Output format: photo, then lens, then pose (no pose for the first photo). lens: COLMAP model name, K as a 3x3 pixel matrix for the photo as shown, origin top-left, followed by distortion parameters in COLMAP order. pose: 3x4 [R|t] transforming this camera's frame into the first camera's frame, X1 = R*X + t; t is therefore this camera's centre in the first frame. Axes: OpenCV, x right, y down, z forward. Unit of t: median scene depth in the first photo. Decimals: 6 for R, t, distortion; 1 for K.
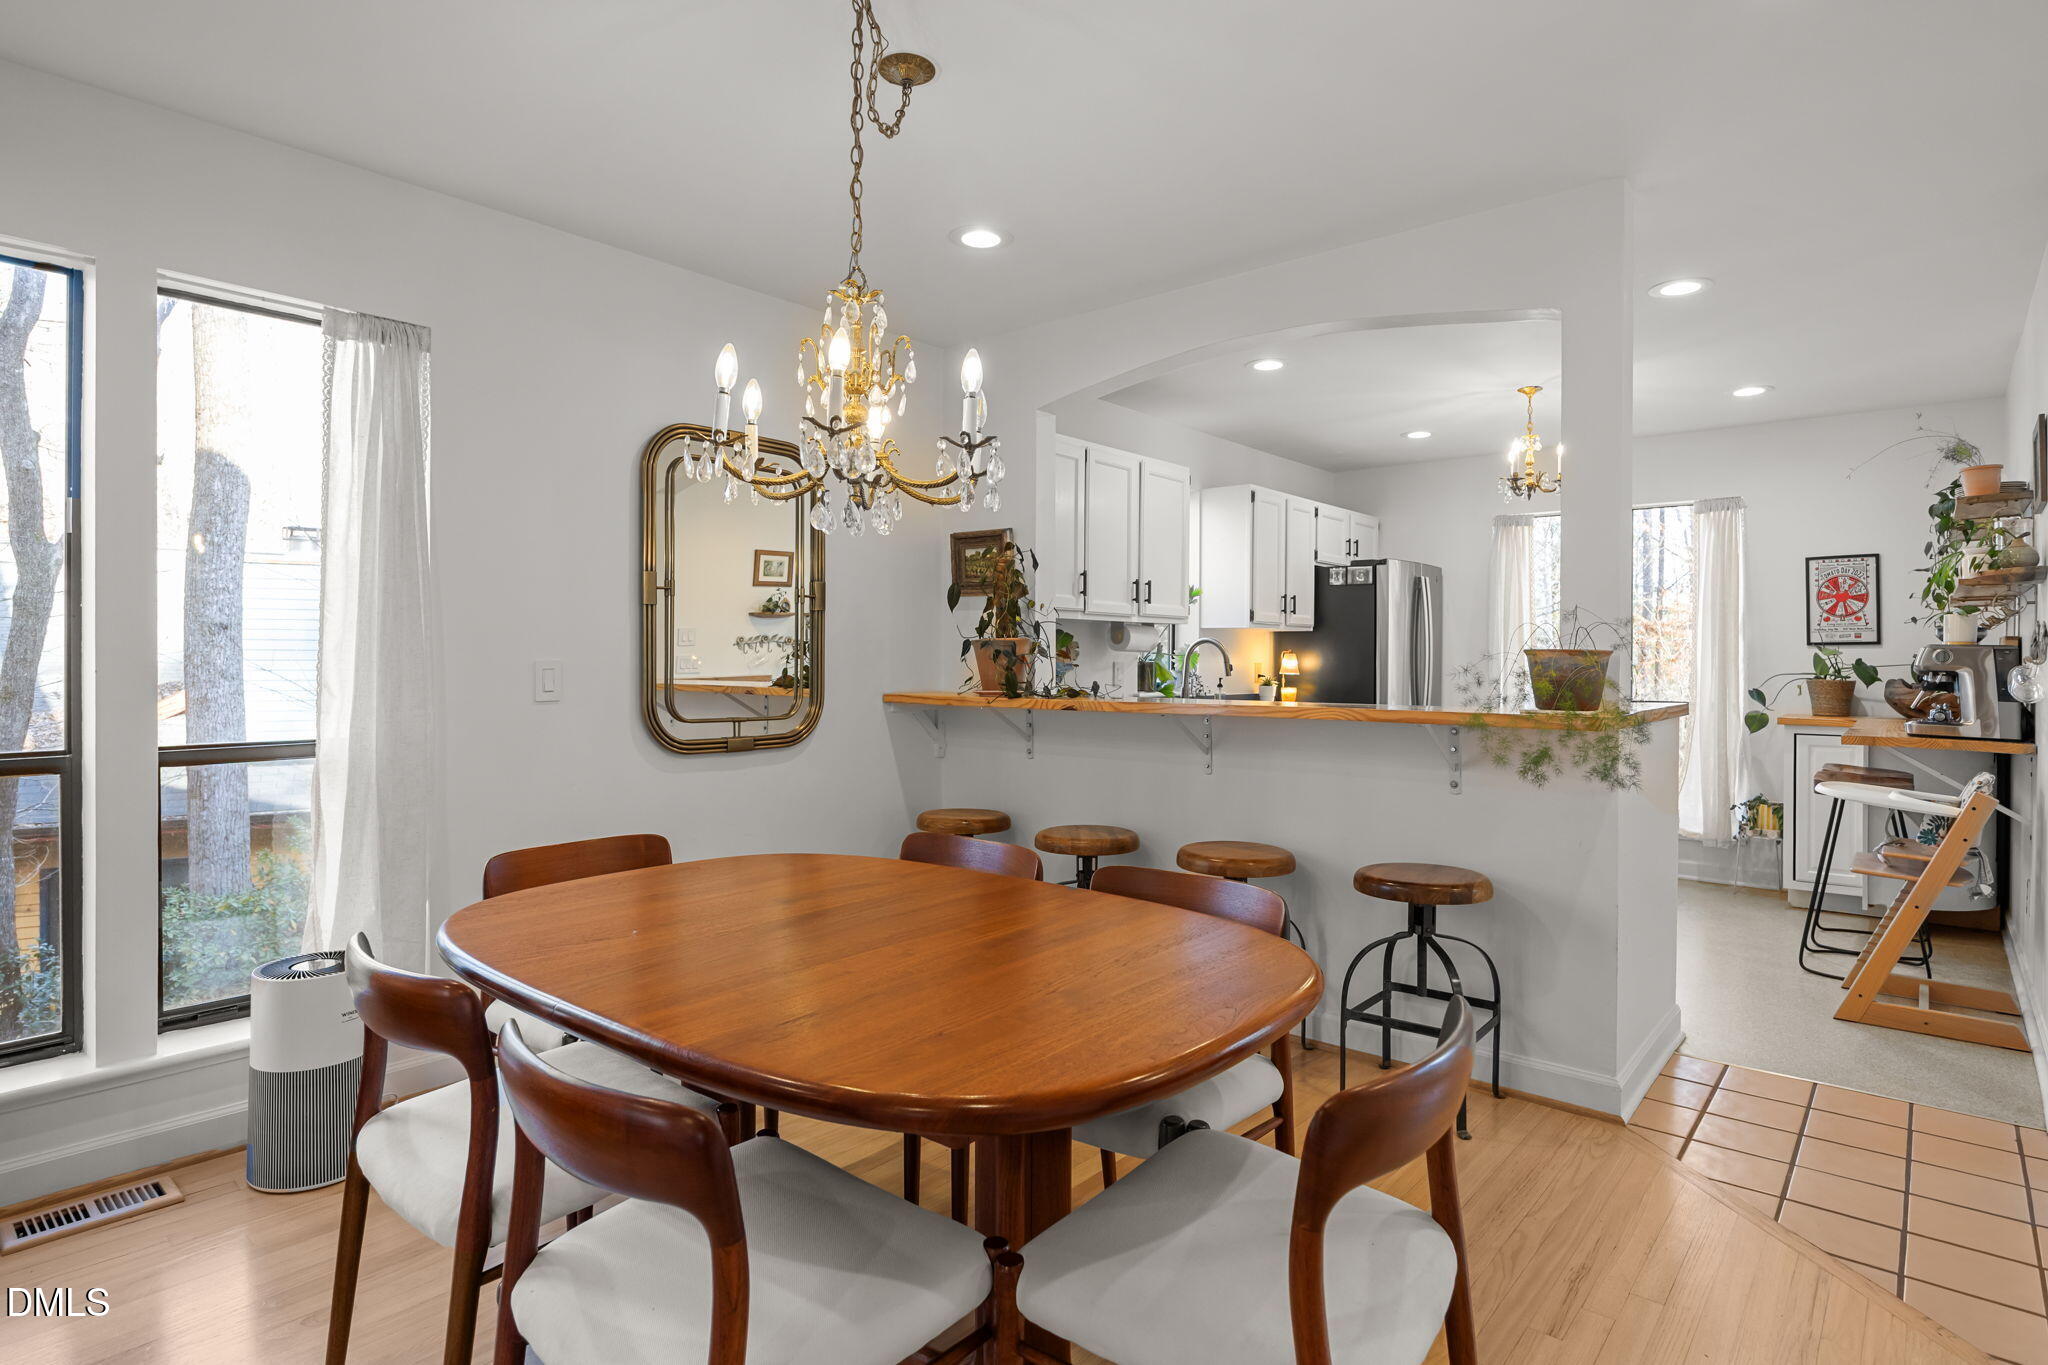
lens RADIAL K [[1091.5, 0, 1022.5], [0, 1091.5, 661.9], [0, 0, 1]] dist [0.002609, -0.000308]
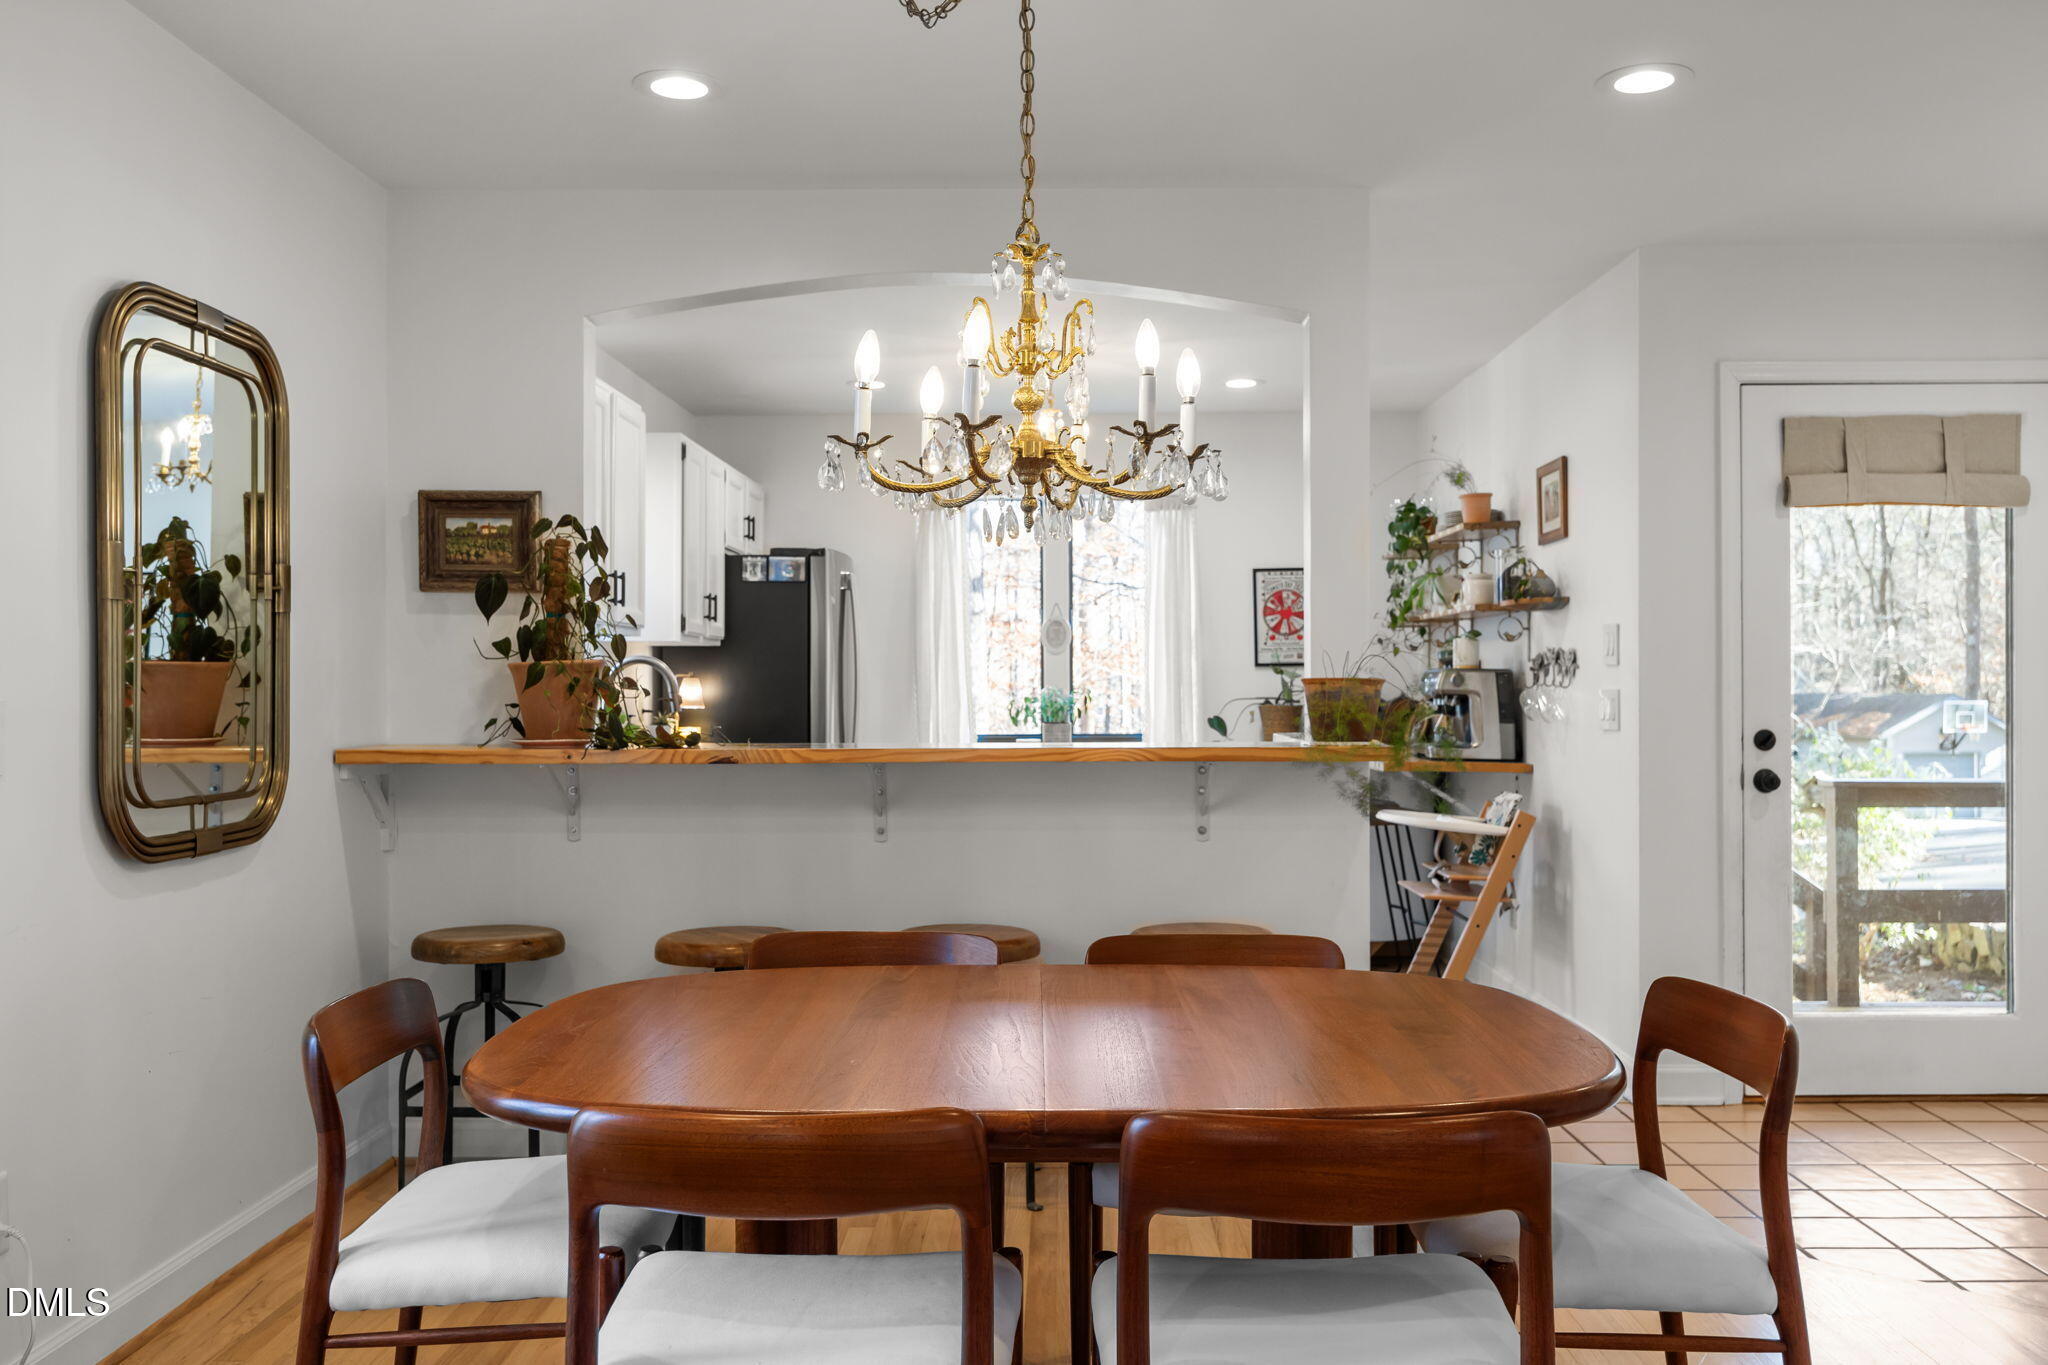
lens RADIAL K [[1759.3, 0, 1082.8], [0, 1759.3, 677.5], [0, 0, 1]] dist [0.019210, 0.006152]
pose [[0.765439, -0.004517, 0.643492, -0.321806], [0.007626, 0.999969, -0.002052, -0.004548], [-0.643463, 0.006478, 0.765450, -0.012783]]
